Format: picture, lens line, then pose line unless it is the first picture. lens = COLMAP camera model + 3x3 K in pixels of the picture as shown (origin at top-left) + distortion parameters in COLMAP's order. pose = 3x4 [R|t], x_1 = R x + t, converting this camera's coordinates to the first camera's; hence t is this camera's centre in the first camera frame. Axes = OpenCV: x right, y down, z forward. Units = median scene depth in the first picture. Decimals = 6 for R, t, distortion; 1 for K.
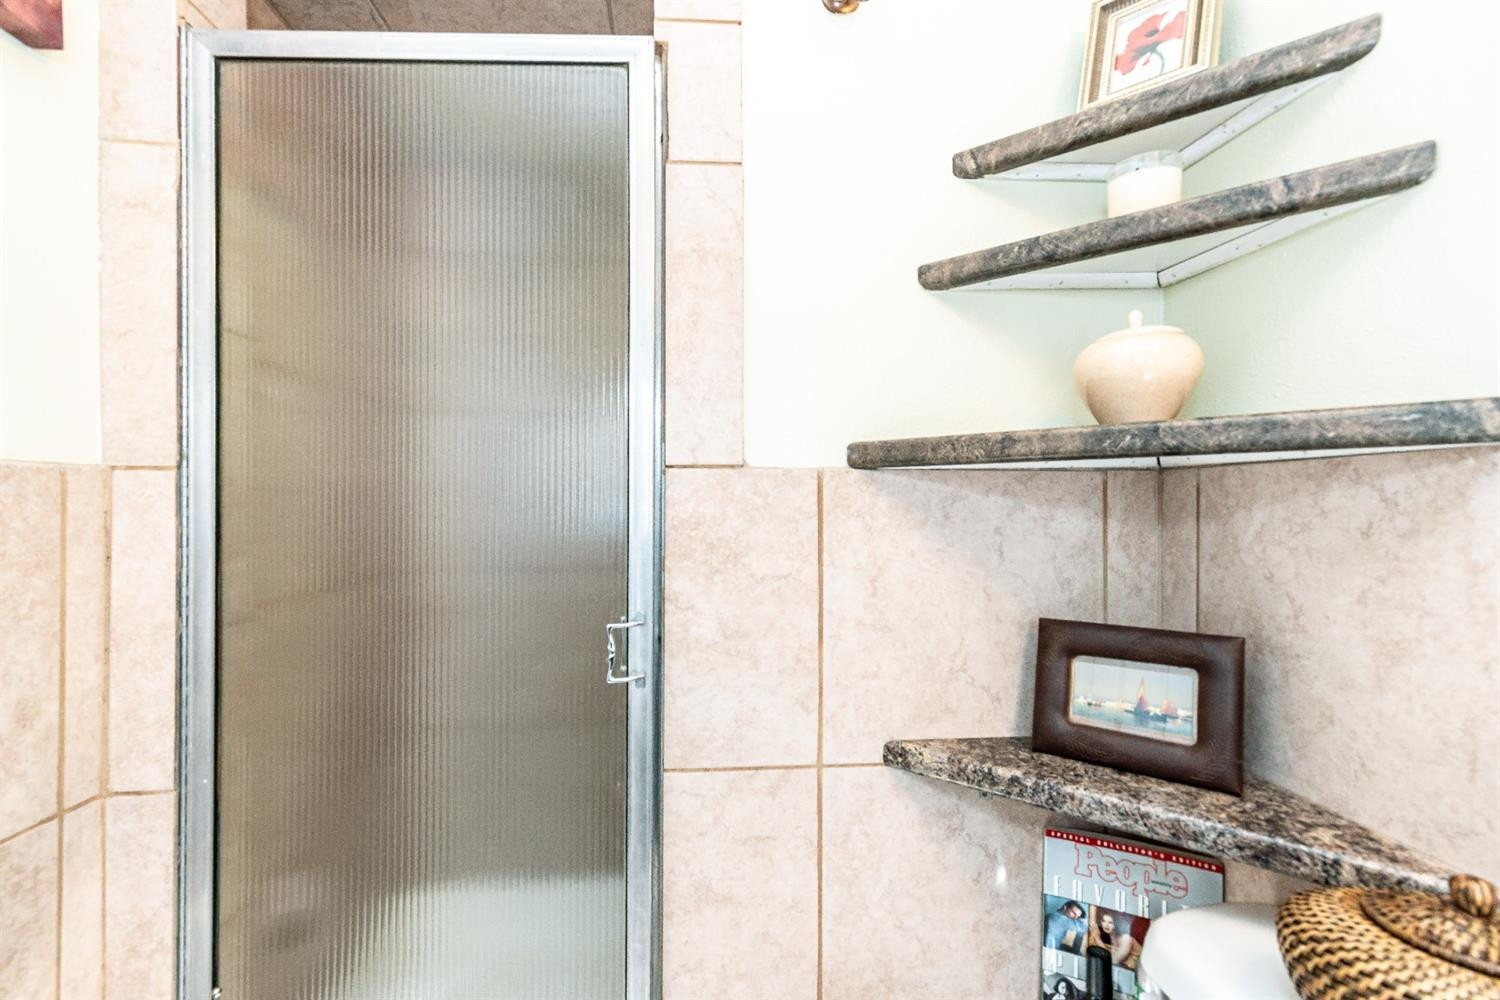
lens RADIAL K [[678.5, 0, 741.7], [0, 678.5, 510.2], [0, 0, 1]] dist [0.010212, -0.002704]
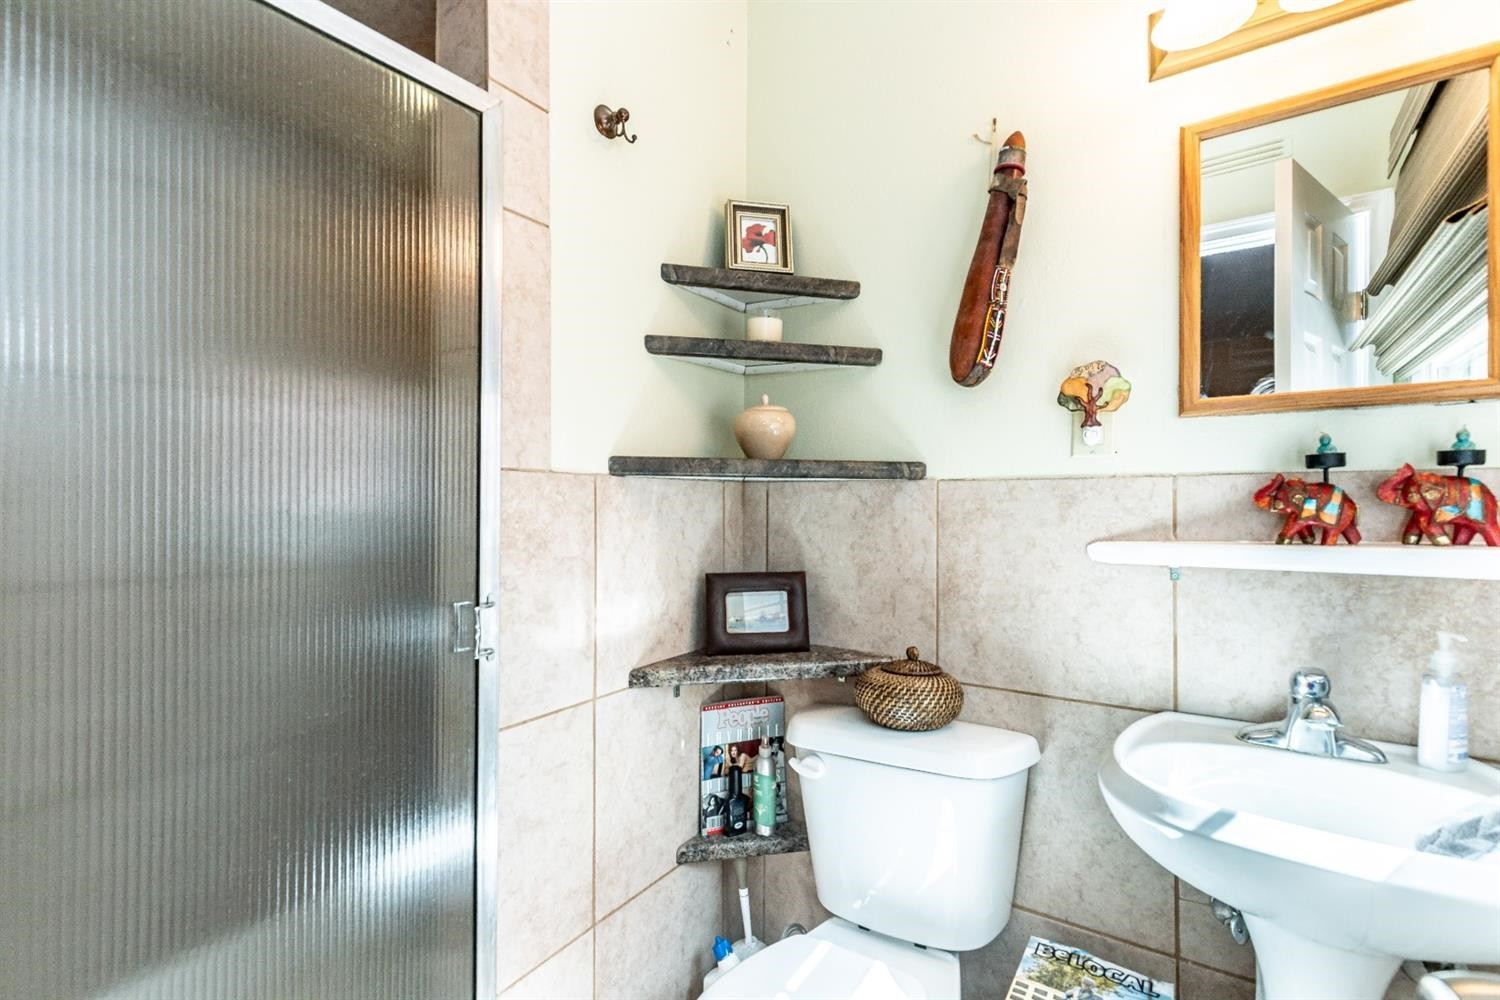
lens RADIAL K [[678.5, 0, 741.5], [0, 678.5, 504.1], [0, 0, 1]] dist [0.010212, -0.002704]
pose [[0.614334, 0.000416, 0.789046, -0.825596], [-0.002828, 0.999995, 0.001675, -0.007239], [-0.789041, -0.003260, 0.614331, -0.043581]]
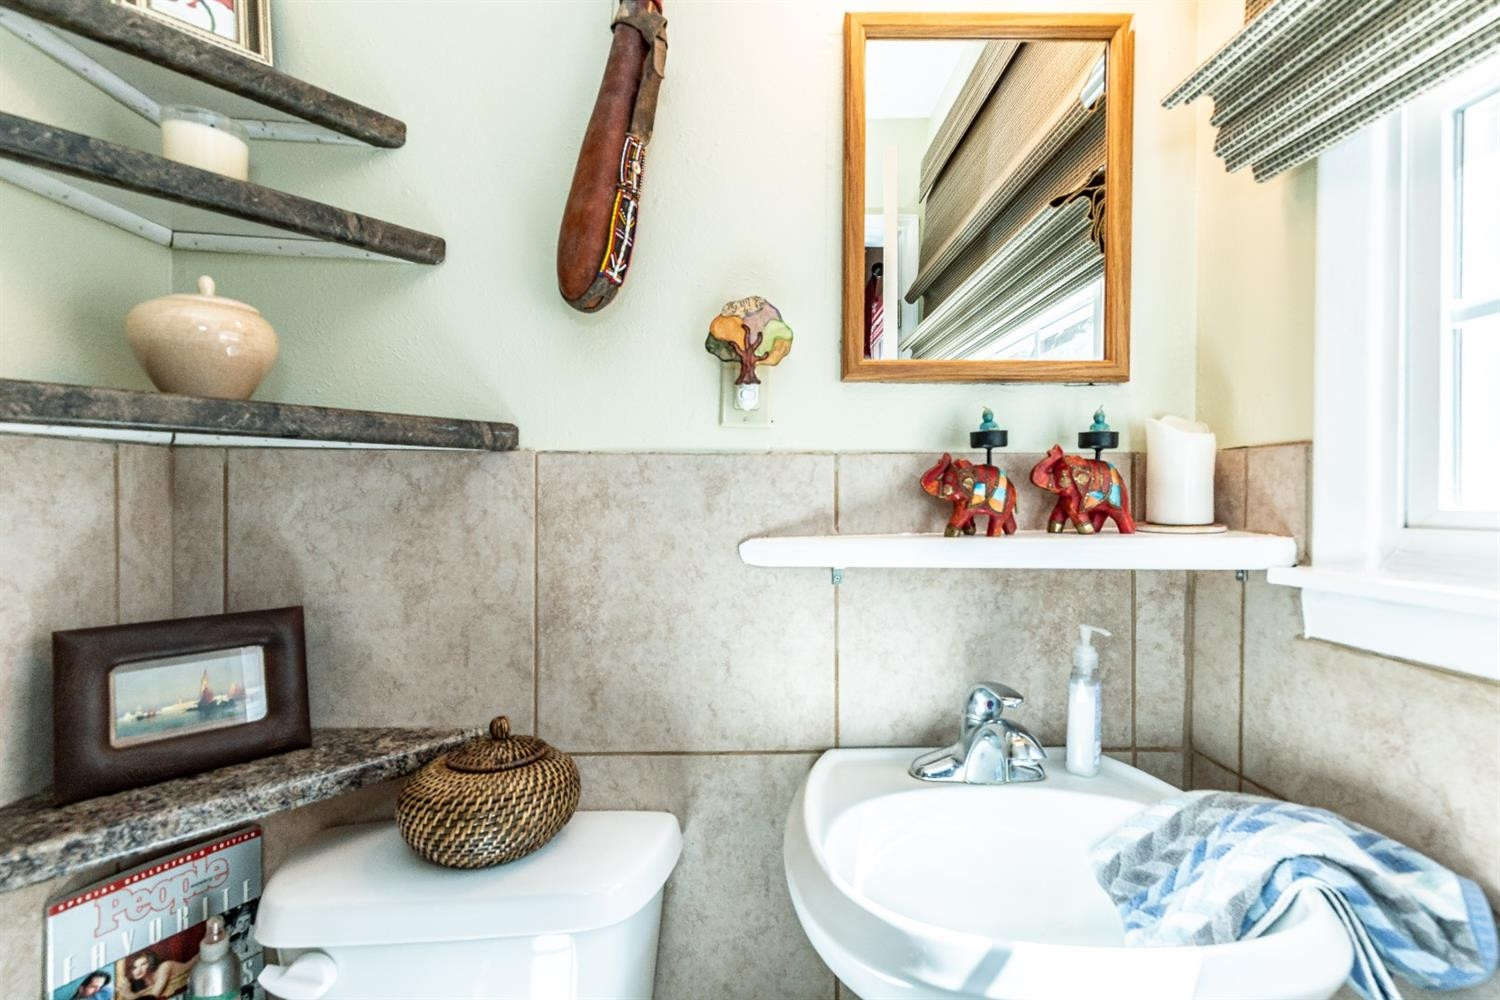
lens RADIAL K [[678.5, 0, 736.3], [0, 678.5, 500.1], [0, 0, 1]] dist [0.010212, -0.002704]
pose [[0.046171, -0.011194, 0.998871, -0.309304], [-0.004964, 0.999922, 0.011435, -0.001320], [-0.998921, -0.005487, 0.046112, 0.220938]]
